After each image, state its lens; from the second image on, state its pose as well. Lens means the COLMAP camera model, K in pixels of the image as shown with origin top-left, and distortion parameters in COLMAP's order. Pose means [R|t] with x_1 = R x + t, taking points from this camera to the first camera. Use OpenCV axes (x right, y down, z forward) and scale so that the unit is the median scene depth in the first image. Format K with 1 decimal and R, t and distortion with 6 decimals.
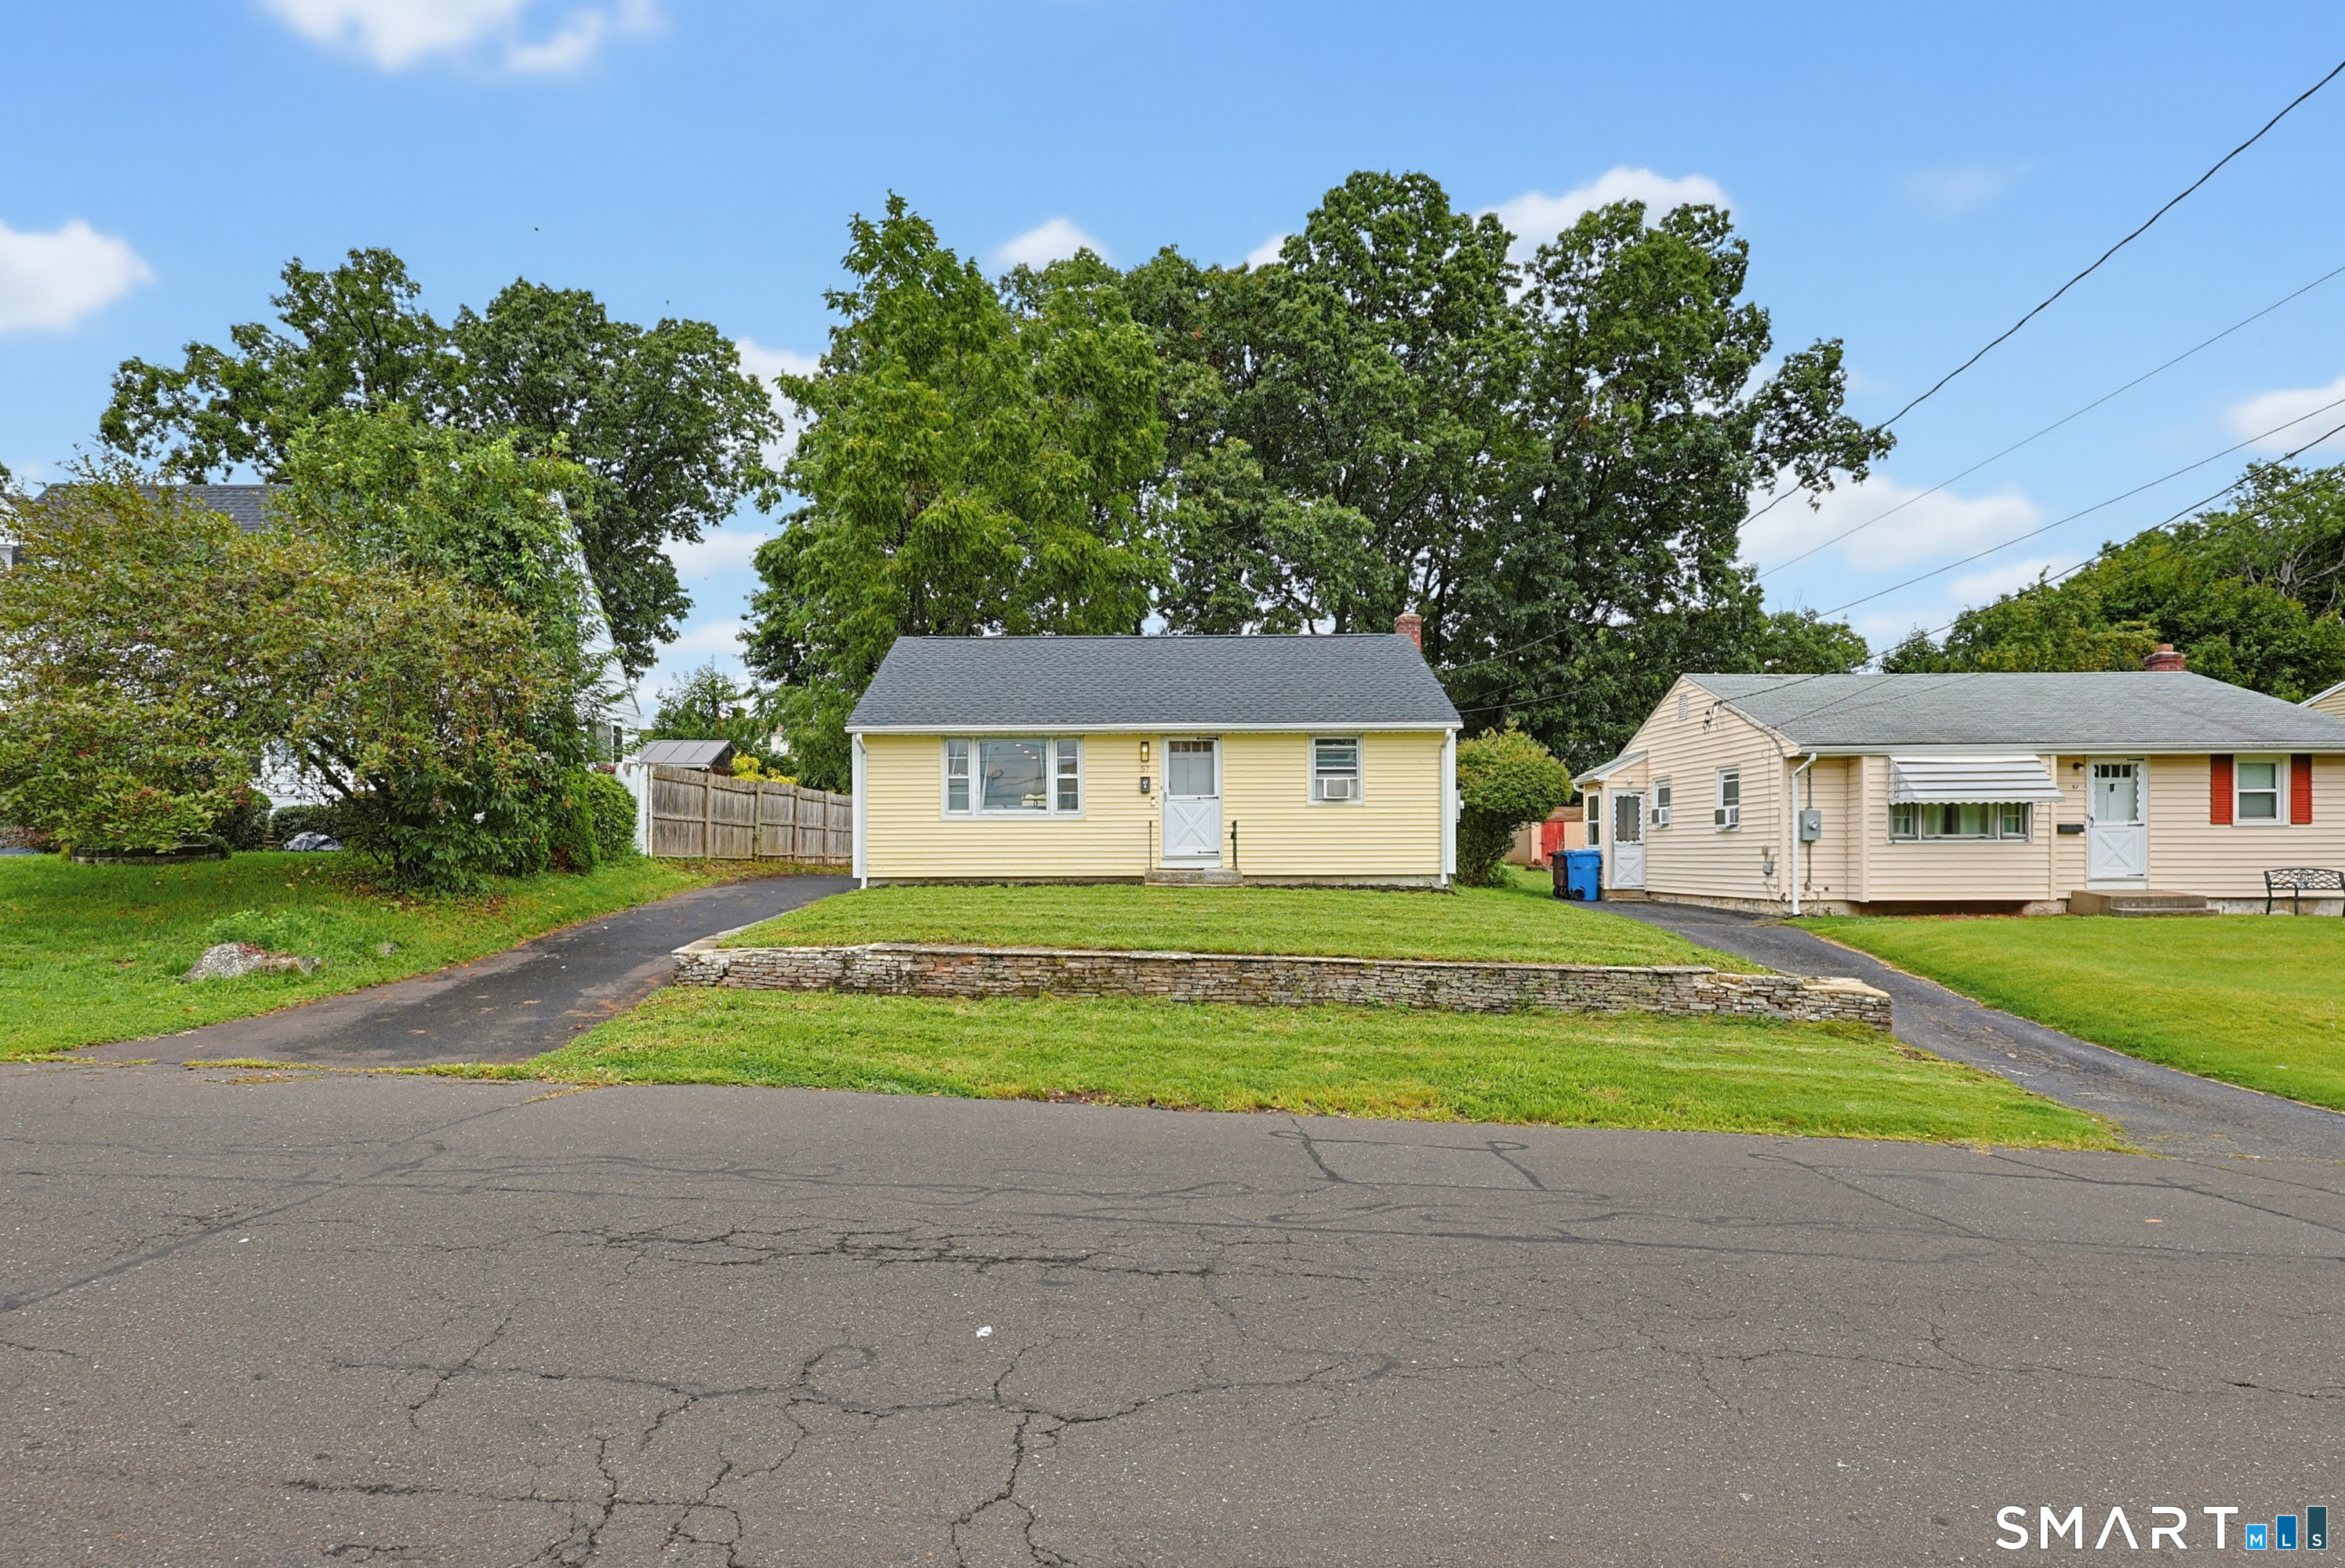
lens RADIAL K [[997.1, 0, 1162.2], [0, 997.1, 823.0], [0, 0, 1]] dist [-0.002003, -0.000135]
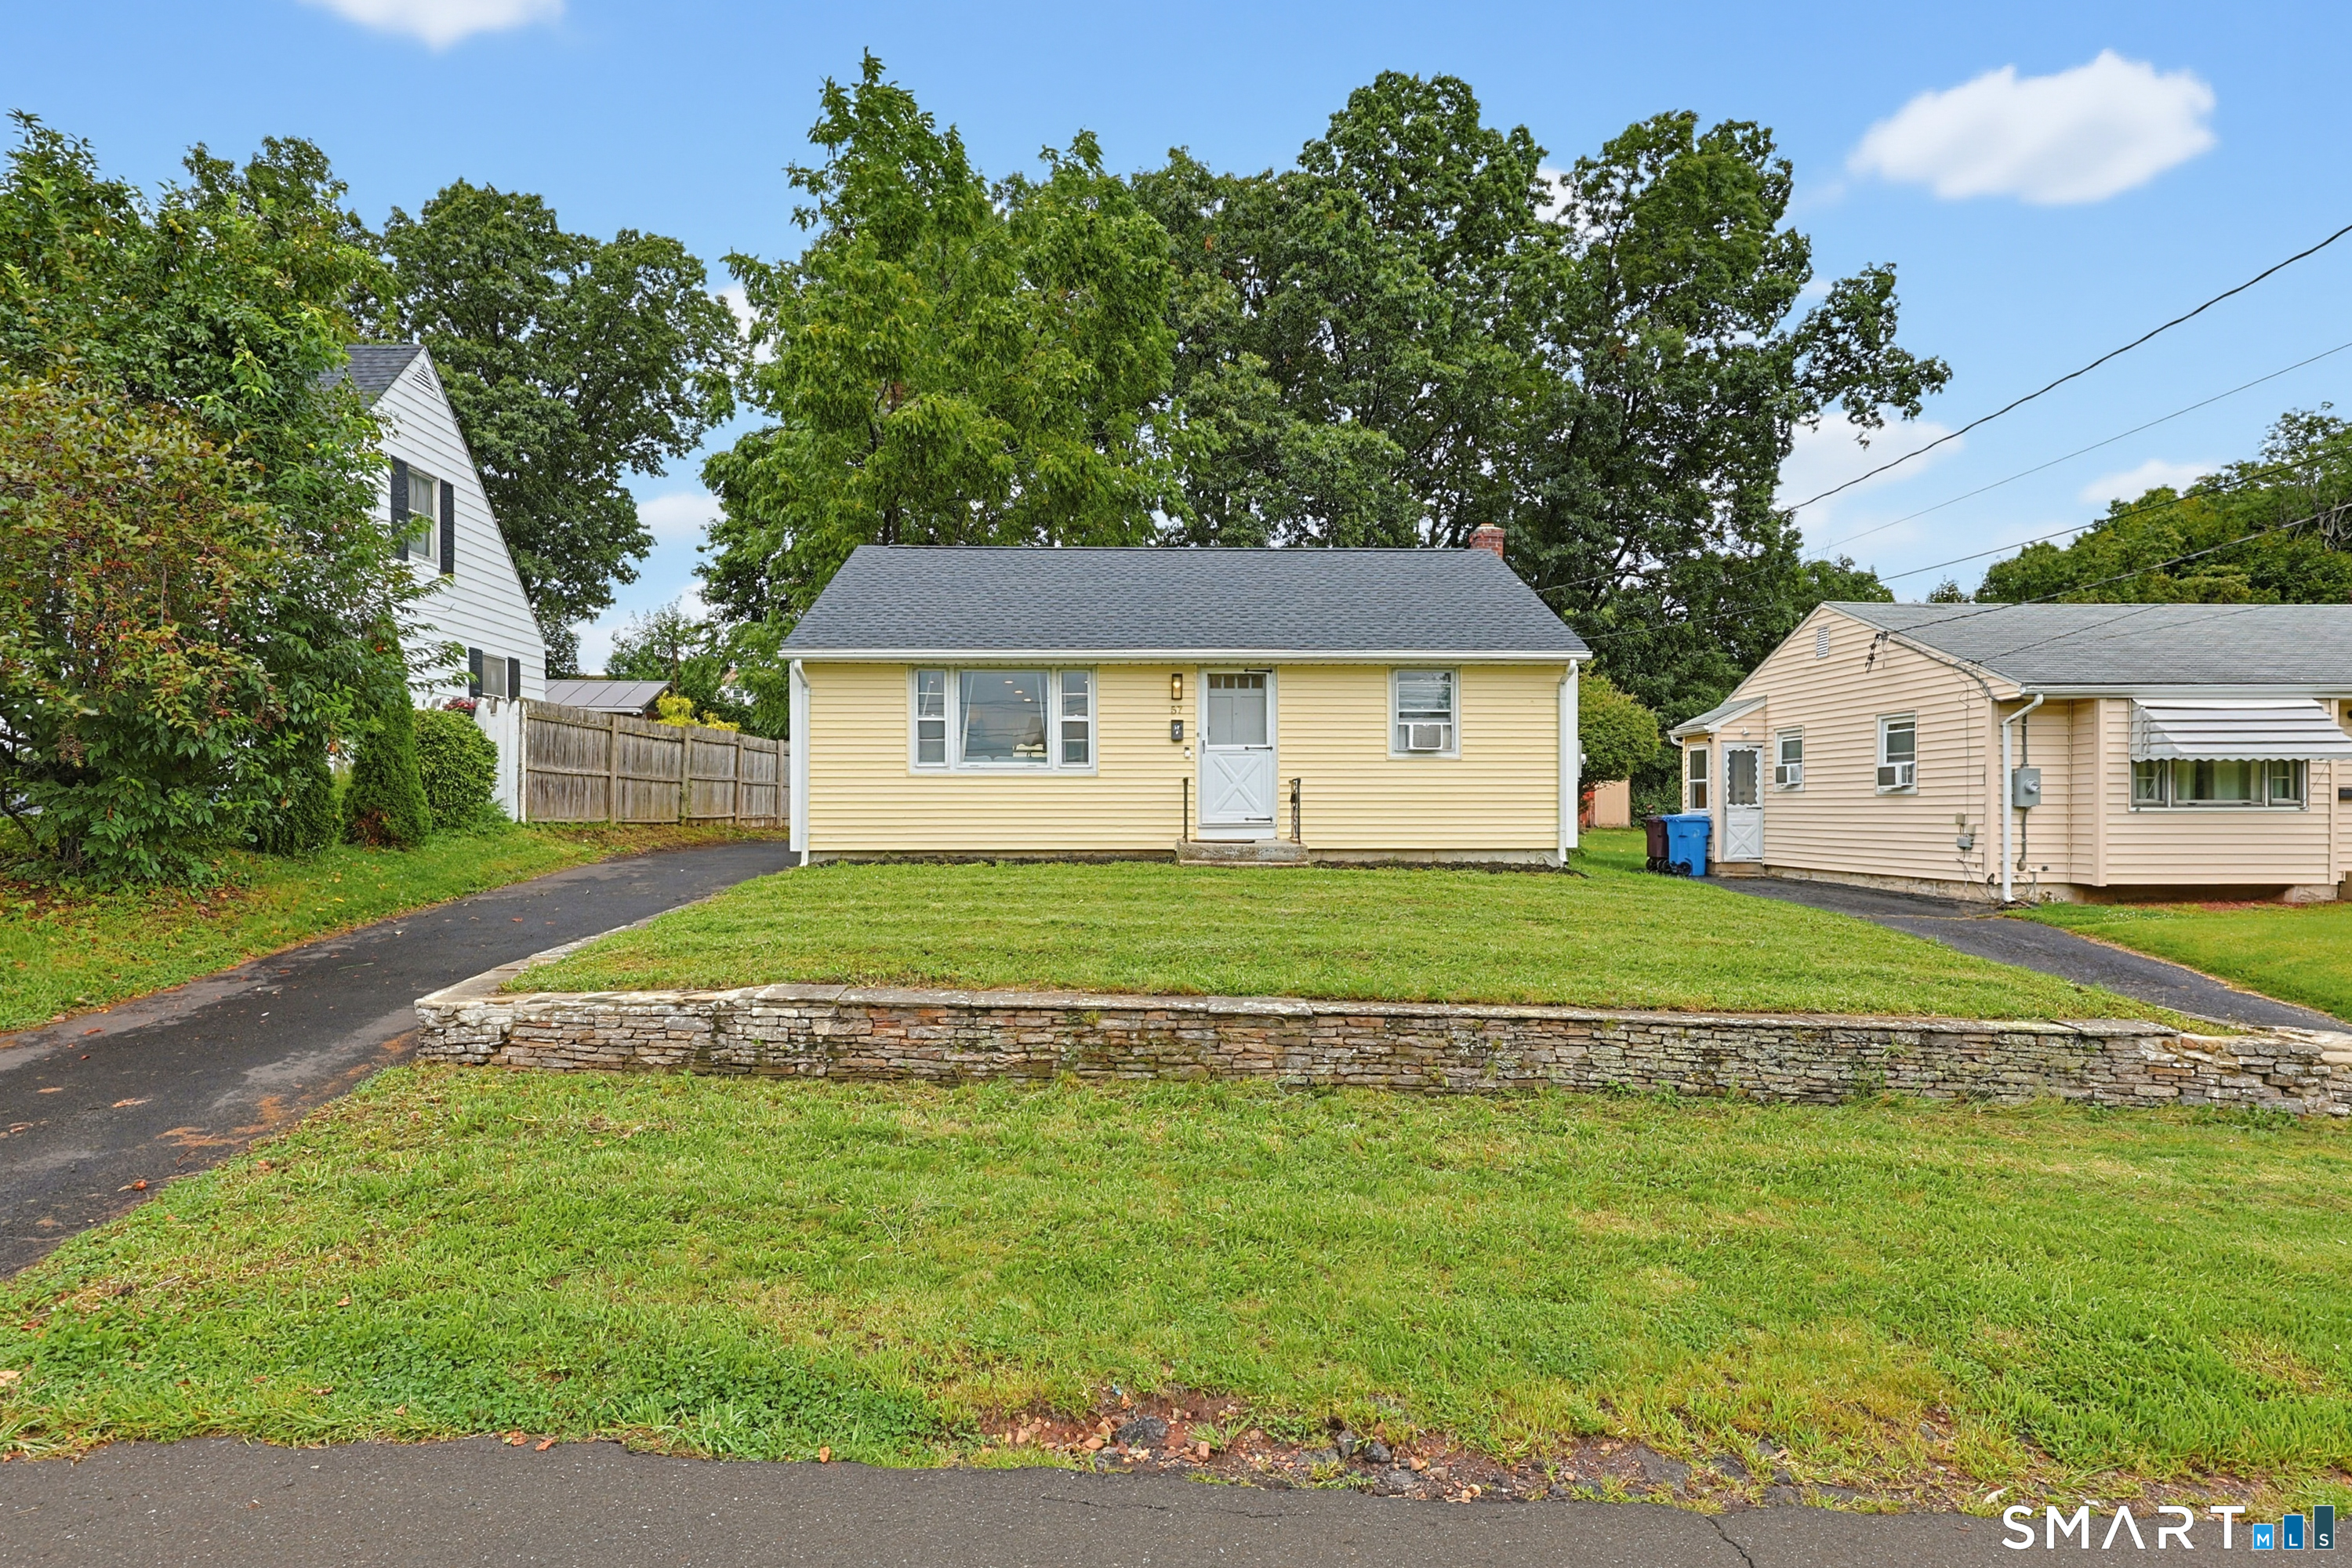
lens RADIAL K [[1008.0, 0, 1175.2], [0, 1008.0, 759.0], [0, 0, 1]] dist [0.000681, 0.000118]
pose [[0.999653, 0.005092, 0.025848, -0.021802], [-0.004570, 0.999785, -0.020206, -0.000458], [-0.025945, 0.020081, 0.999462, 0.130151]]
